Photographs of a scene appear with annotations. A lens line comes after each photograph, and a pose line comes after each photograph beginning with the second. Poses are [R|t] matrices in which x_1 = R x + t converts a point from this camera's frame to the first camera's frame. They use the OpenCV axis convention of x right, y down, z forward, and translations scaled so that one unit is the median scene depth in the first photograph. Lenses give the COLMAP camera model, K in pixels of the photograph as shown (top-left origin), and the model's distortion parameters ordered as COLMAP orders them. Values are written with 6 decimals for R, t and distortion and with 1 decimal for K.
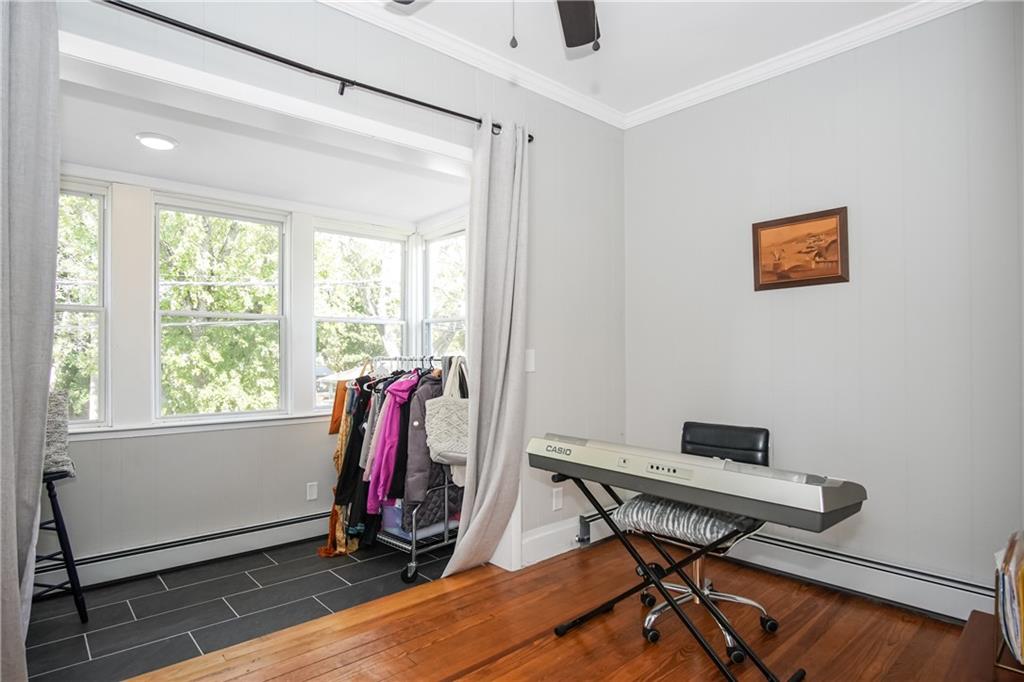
lens RADIAL K [[556.9, 0, 506.7], [0, 556.9, 341.2], [0, 0, 1]] dist [-0.003326, -0.000065]
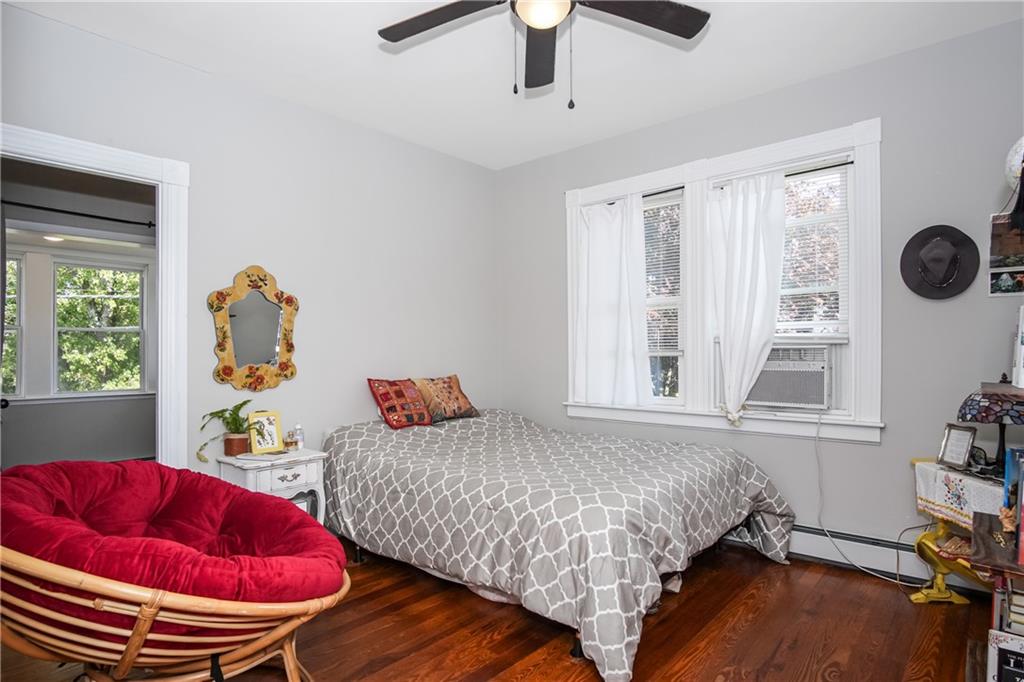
lens RADIAL K [[556.9, 0, 506.7], [0, 556.9, 341.2], [0, 0, 1]] dist [-0.003326, -0.000065]
pose [[0.994217, 0.002703, 0.107352, 0.130898], [-0.003311, 0.999979, 0.005485, -0.008636], [-0.107335, -0.005809, 0.994206, -0.193075]]
